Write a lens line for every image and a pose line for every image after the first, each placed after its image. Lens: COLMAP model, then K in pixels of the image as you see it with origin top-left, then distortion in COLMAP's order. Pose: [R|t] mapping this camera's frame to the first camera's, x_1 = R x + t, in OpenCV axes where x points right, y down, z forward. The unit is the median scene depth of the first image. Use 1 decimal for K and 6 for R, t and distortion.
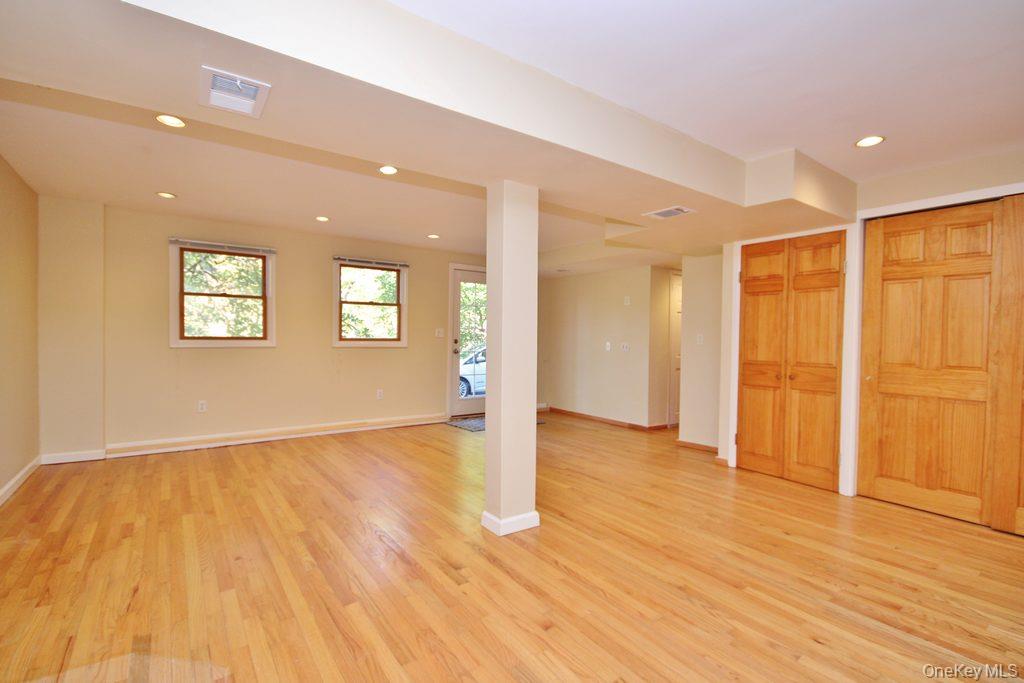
lens RADIAL K [[472.7, 0, 510.2], [0, 472.7, 340.3], [0, 0, 1]] dist [-0.001041, -0.003383]
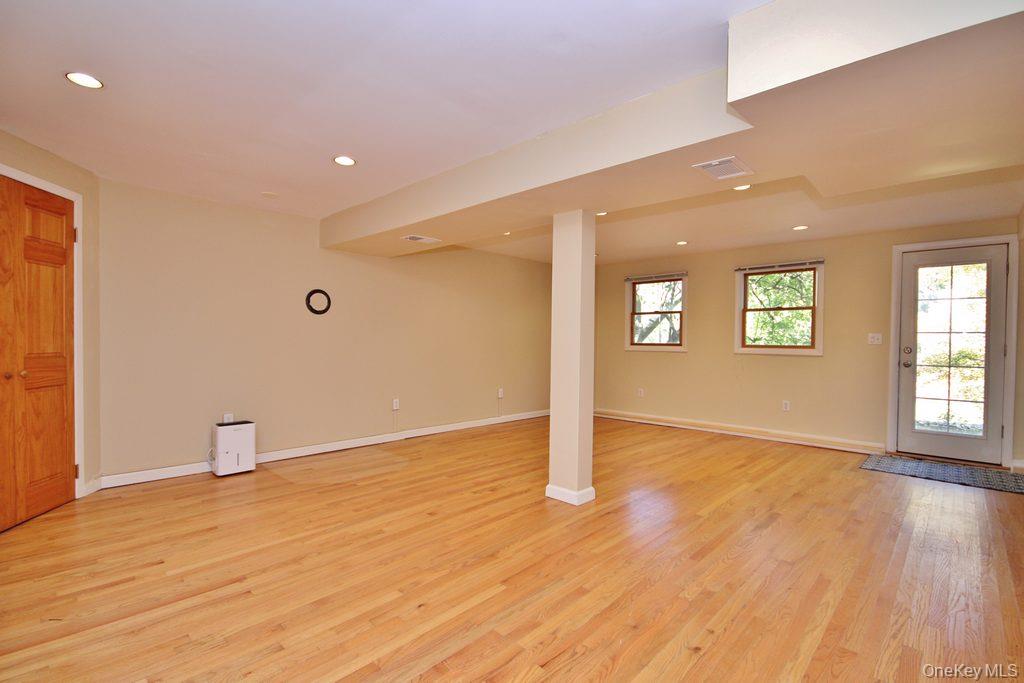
lens RADIAL K [[472.7, 0, 515.7], [0, 472.7, 341.8], [0, 0, 1]] dist [-0.001041, -0.003383]
pose [[0.188437, -0.006715, -0.982062, 0.682888], [-0.014057, 0.999856, -0.009534, 0.006331], [0.981985, 0.015602, 0.188315, 0.377146]]
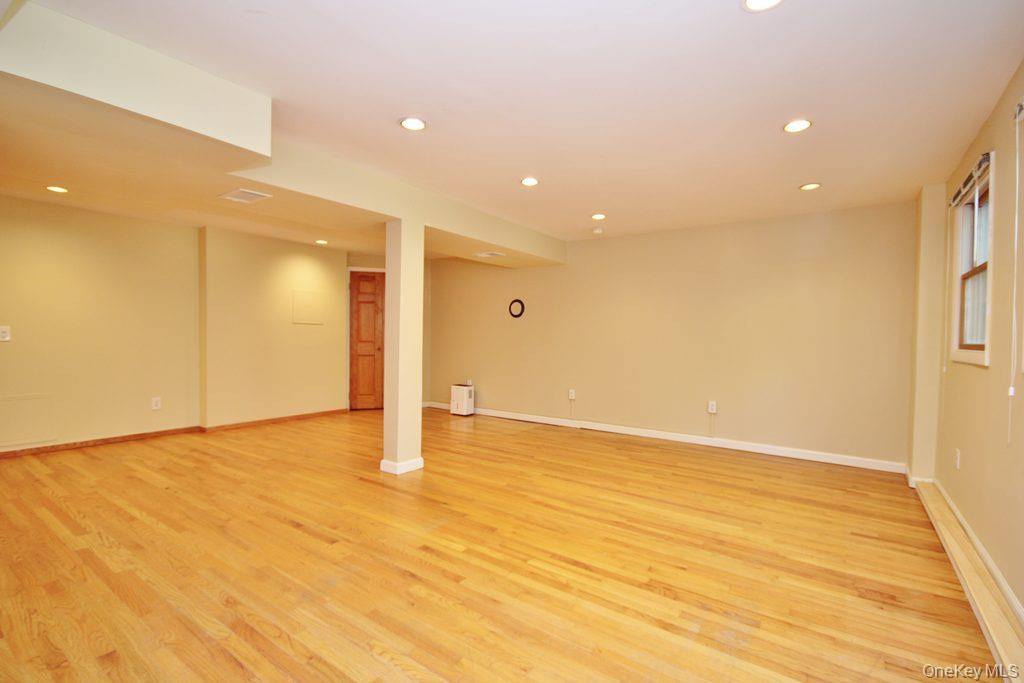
lens RADIAL K [[472.7, 0, 511.2], [0, 472.7, 344.1], [0, 0, 1]] dist [-0.001041, -0.003383]
pose [[-0.943673, -0.020320, -0.330255, 0.095791], [-0.027863, 0.999448, 0.018120, -0.003377], [0.329704, 0.026302, -0.943718, 1.424247]]
